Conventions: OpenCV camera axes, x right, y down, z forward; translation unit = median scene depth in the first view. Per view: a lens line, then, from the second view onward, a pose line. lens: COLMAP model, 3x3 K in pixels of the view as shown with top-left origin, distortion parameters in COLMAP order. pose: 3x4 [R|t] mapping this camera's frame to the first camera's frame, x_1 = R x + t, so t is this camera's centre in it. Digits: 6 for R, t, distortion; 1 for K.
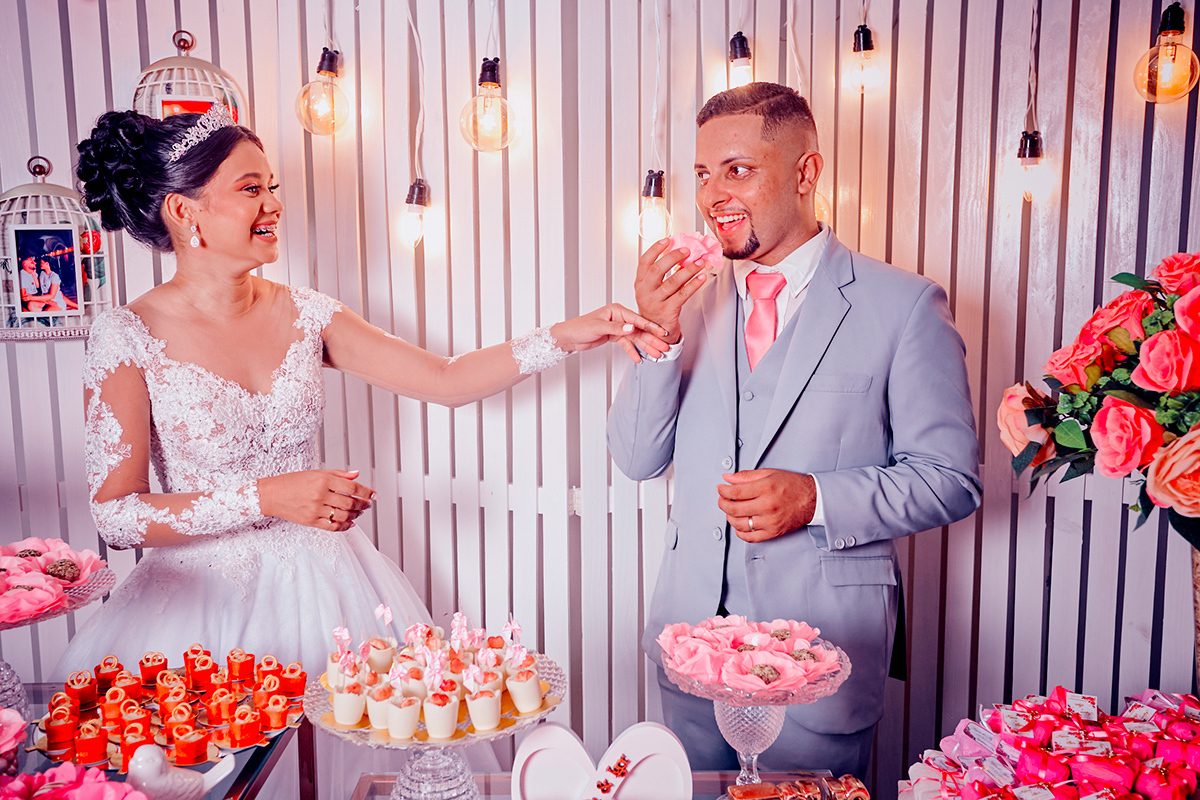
lens RADIAL K [[1081.7, 0, 634.4], [0, 1081.7, 424.6], [0, 0, 1]] dist [0.029316, 0.027017]
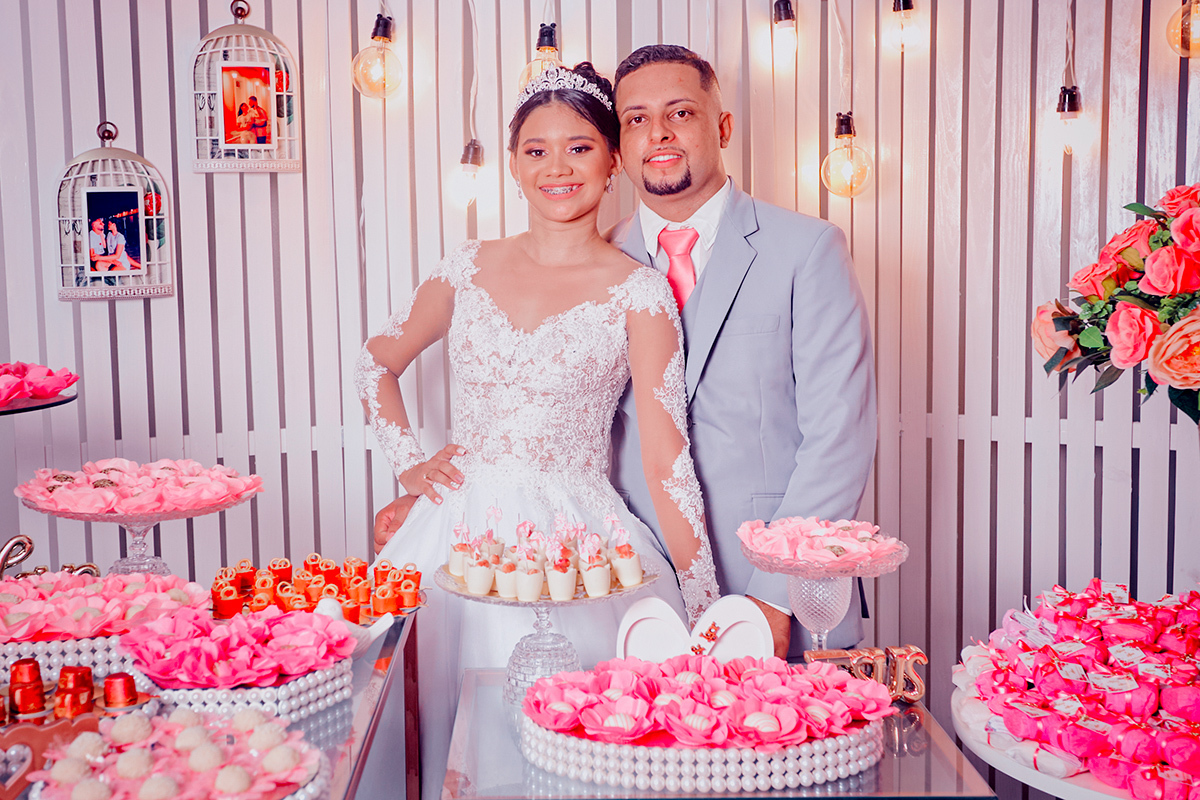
lens RADIAL K [[1382.8, 0, 599.4], [0, 1382.8, 399.0], [0, 0, 1]] dist [0.075658, 0.000000]
pose [[0.999953, -0.009356, -0.002375, -0.078389], [0.009232, 0.998823, -0.047624, 0.083833], [0.002817, 0.047600, 0.998863, -0.305462]]
